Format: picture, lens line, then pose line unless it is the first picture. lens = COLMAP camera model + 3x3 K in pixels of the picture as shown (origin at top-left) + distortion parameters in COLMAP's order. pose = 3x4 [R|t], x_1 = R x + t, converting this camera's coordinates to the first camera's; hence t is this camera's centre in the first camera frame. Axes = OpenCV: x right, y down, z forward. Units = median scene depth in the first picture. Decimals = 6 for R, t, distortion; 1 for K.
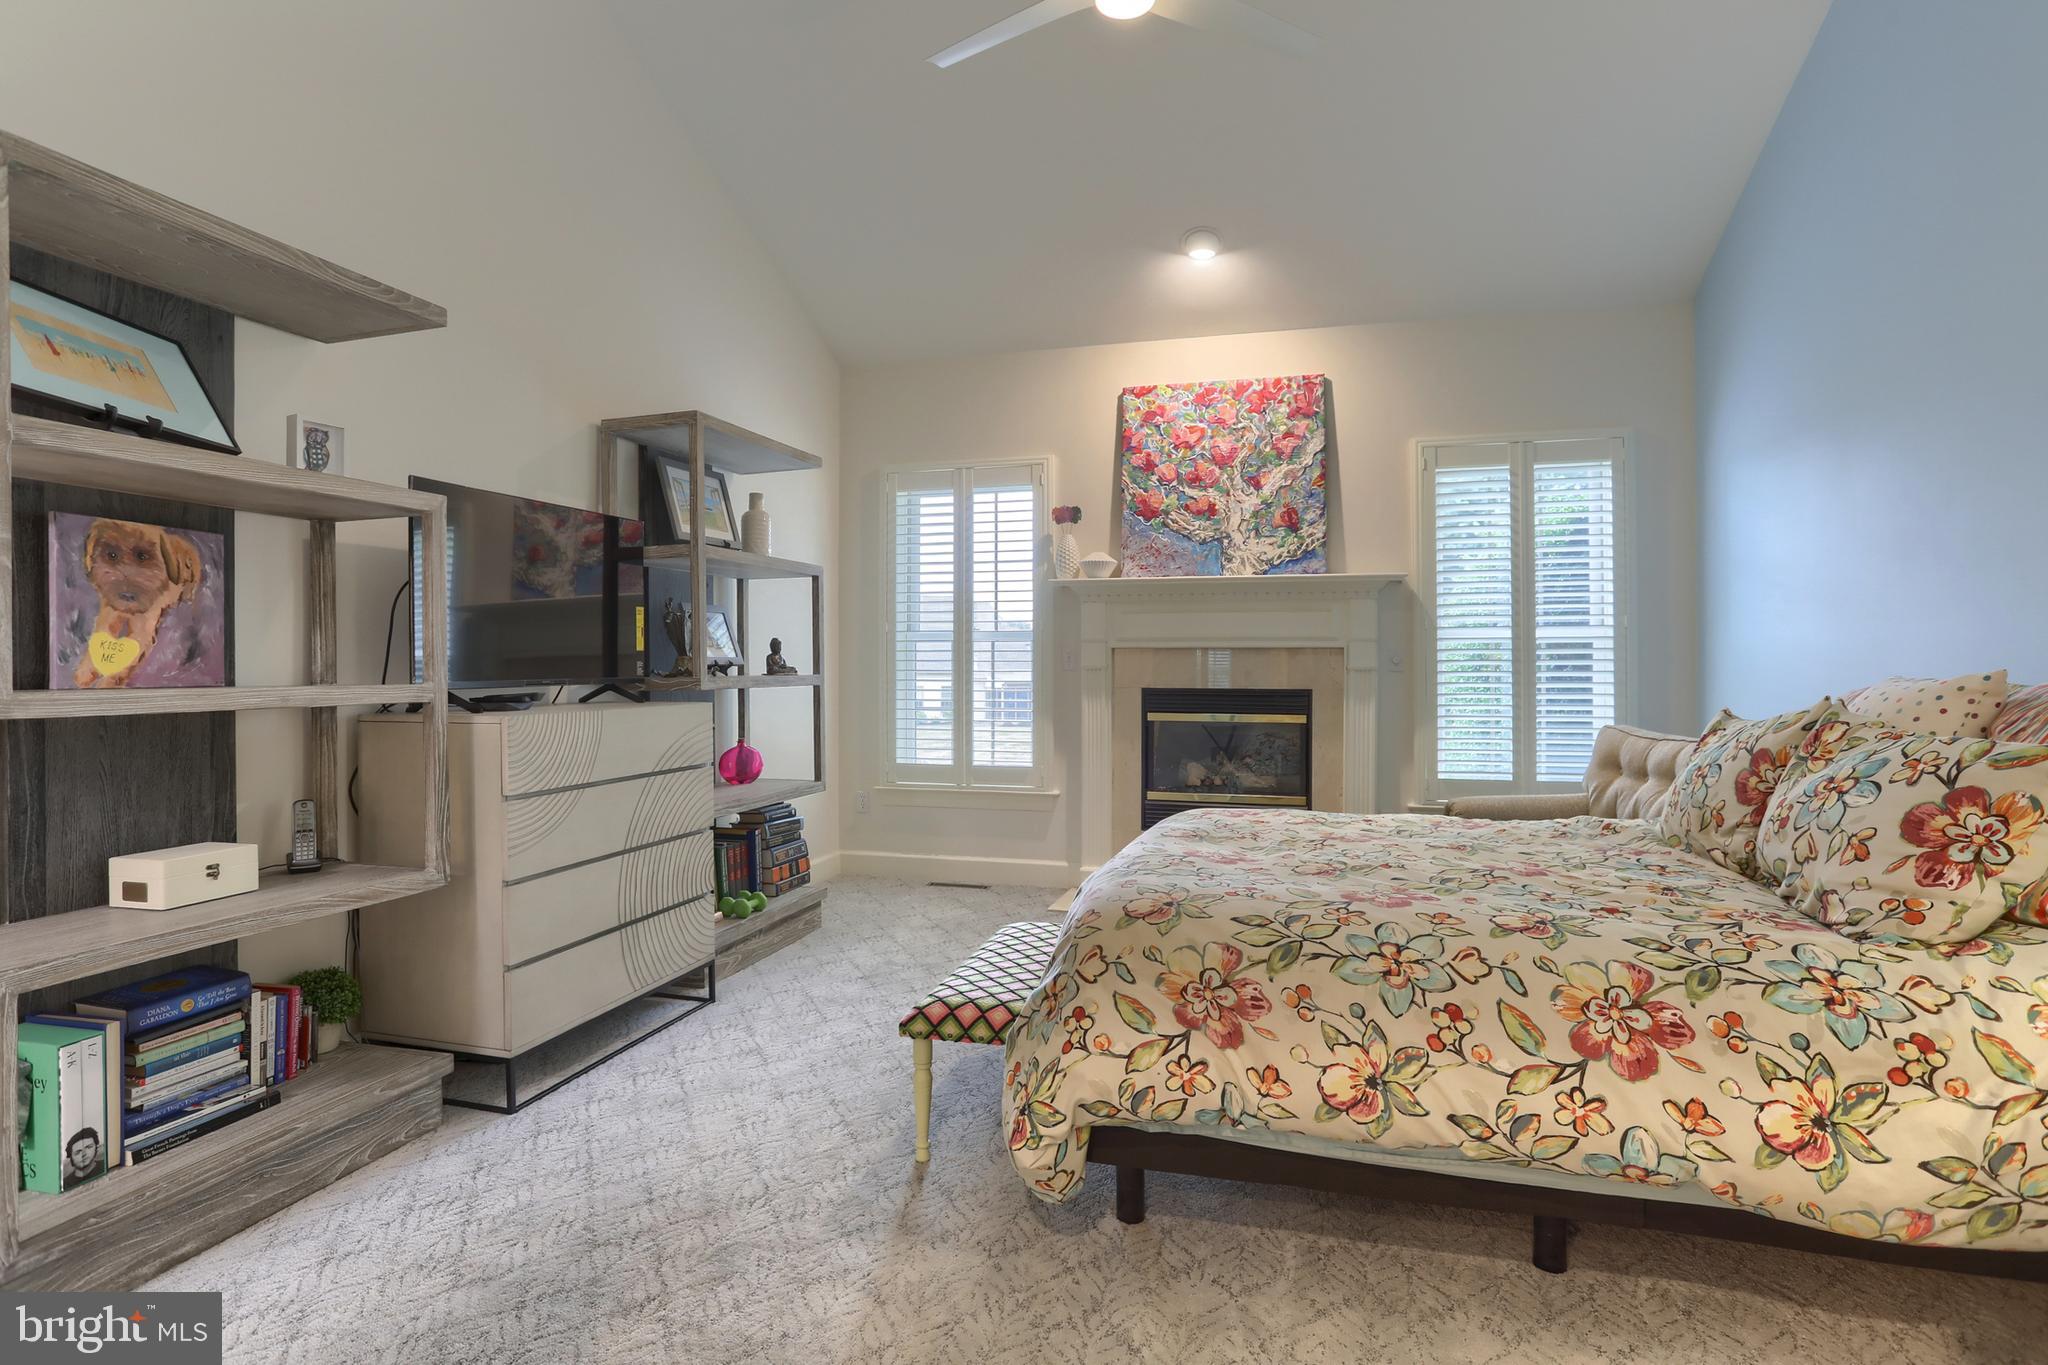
lens RADIAL K [[1007.4, 0, 1029.9], [0, 1007.4, 681.5], [0, 0, 1]] dist [-0.064906, 0.035783]
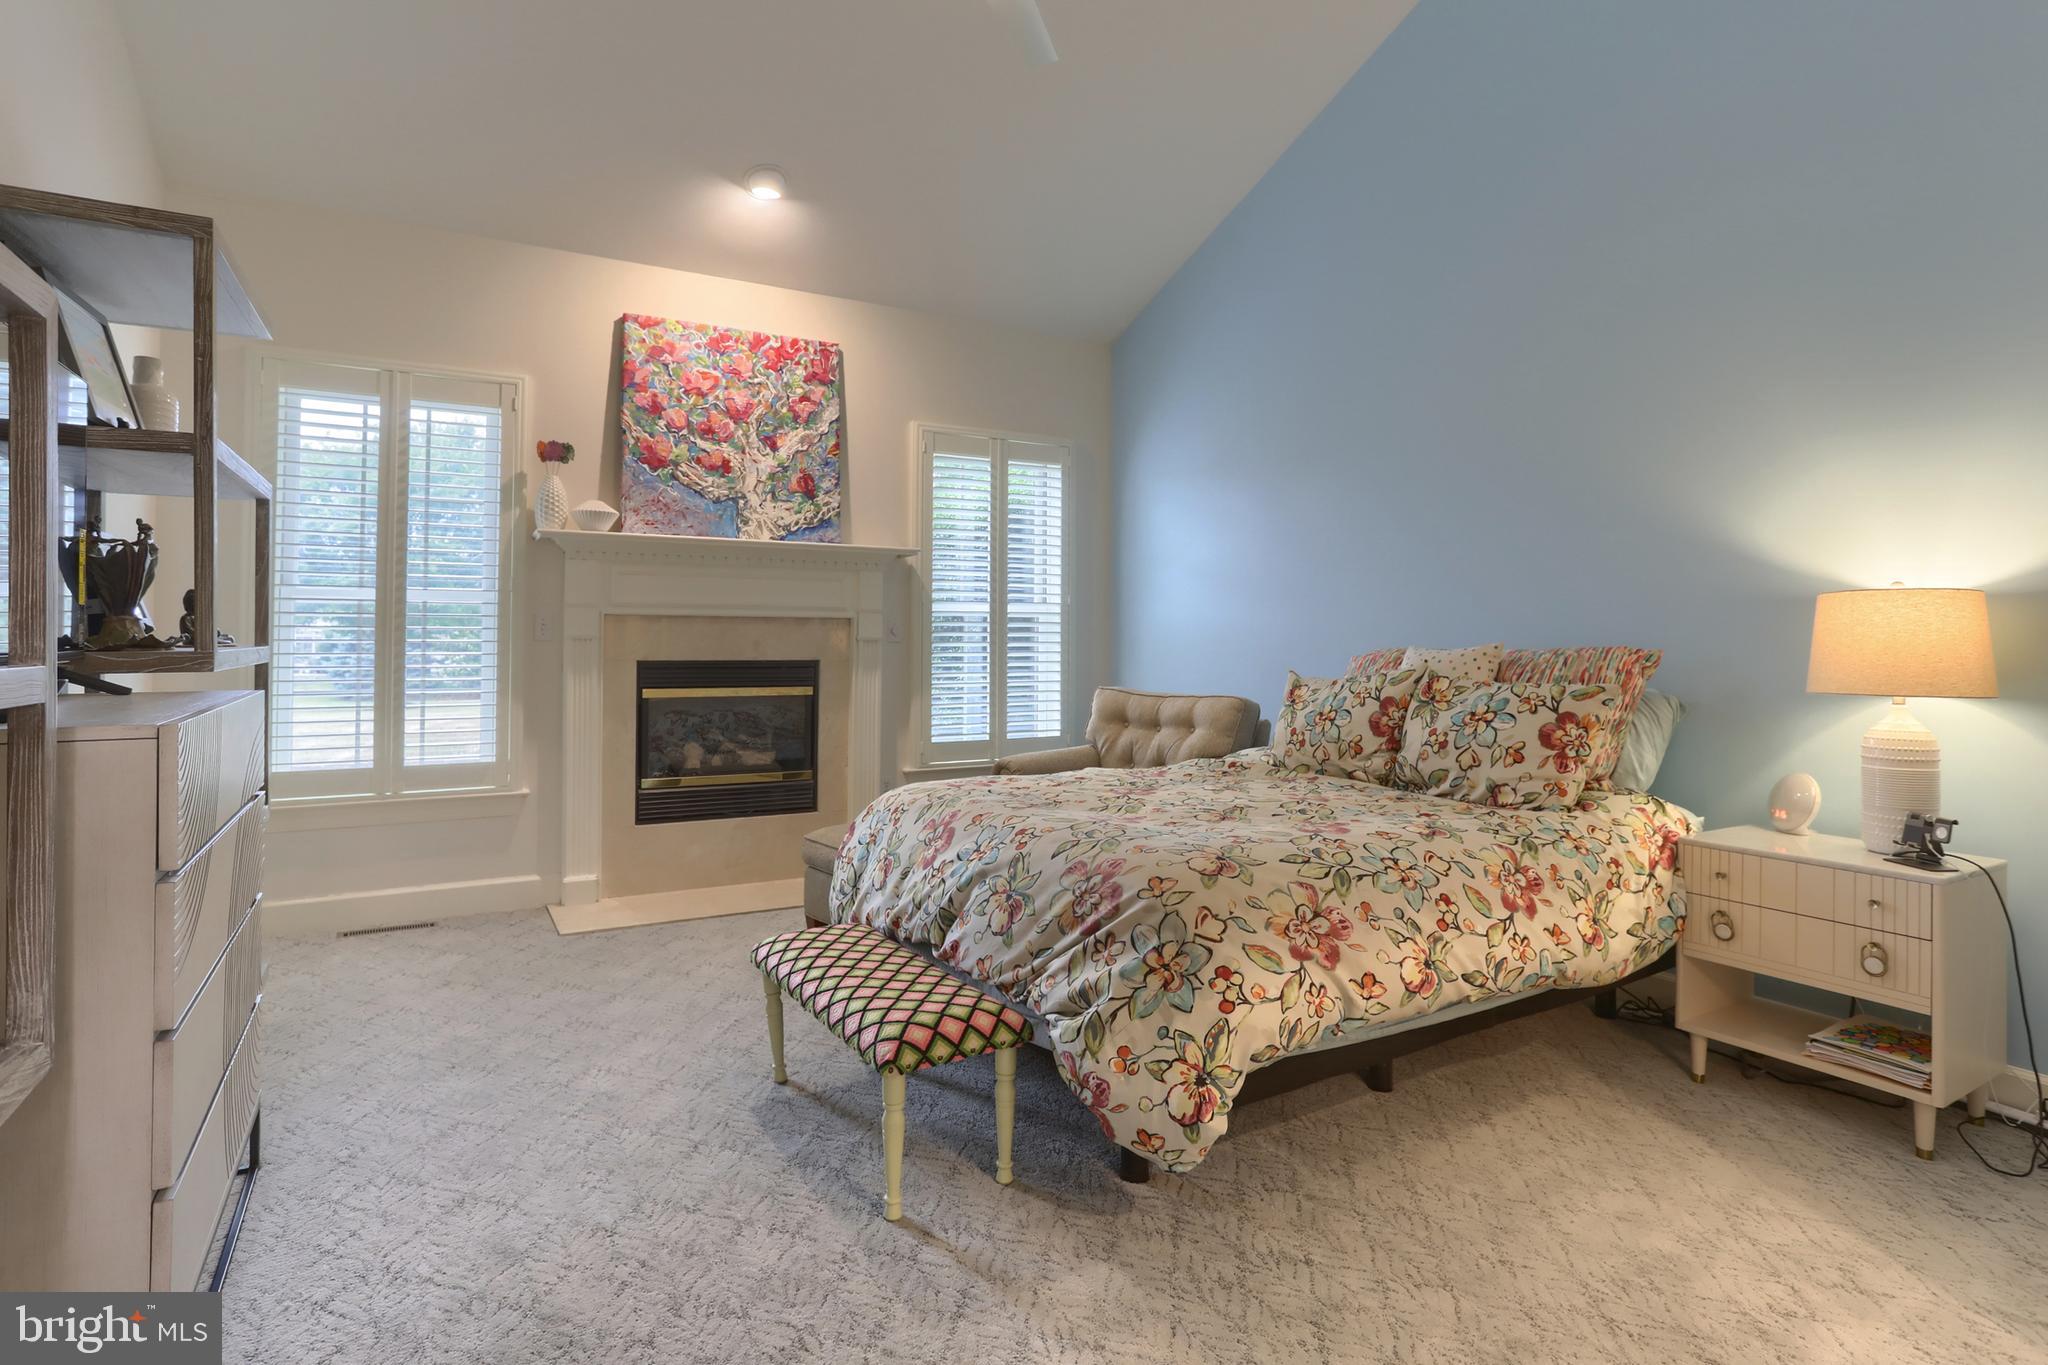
lens RADIAL K [[1046.4, 0, 1029.1], [0, 1046.4, 633.8], [0, 0, 1]] dist [-0.061778, 0.036337]
pose [[0.695411, 0.006008, 0.718587, -0.317701], [0.006041, 0.999881, -0.014206, -0.002339], [-0.718587, 0.014220, 0.695292, 0.142421]]
